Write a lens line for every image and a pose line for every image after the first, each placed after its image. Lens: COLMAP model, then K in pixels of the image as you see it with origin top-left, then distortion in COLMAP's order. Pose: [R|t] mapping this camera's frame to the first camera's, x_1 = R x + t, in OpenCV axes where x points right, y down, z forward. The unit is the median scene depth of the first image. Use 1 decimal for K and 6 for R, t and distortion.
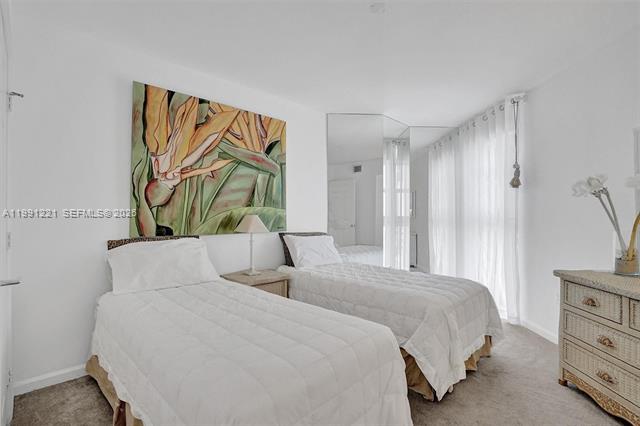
lens RADIAL K [[305.3, 0, 321.7], [0, 305.3, 218.8], [0, 0, 1]] dist [-0.069010, 0.027593]
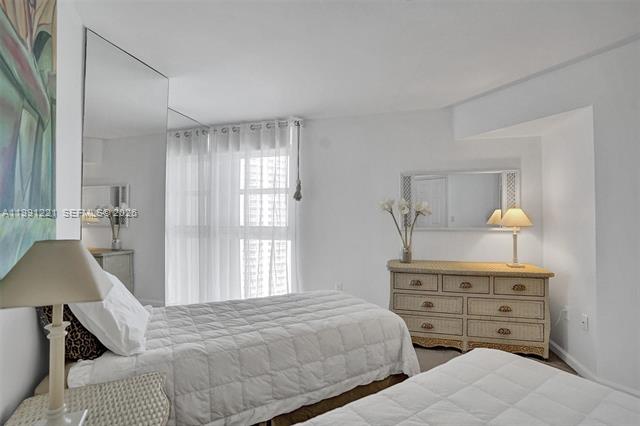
lens RADIAL K [[294.9, 0, 320.0], [0, 294.9, 213.0], [0, 0, 1]] dist [-0.065306, 0.024421]
pose [[0.266583, 0.020422, 0.963596, -0.407165], [0.006482, 0.999715, -0.022981, -0.029249], [-0.963790, 0.012372, 0.266374, 0.623132]]
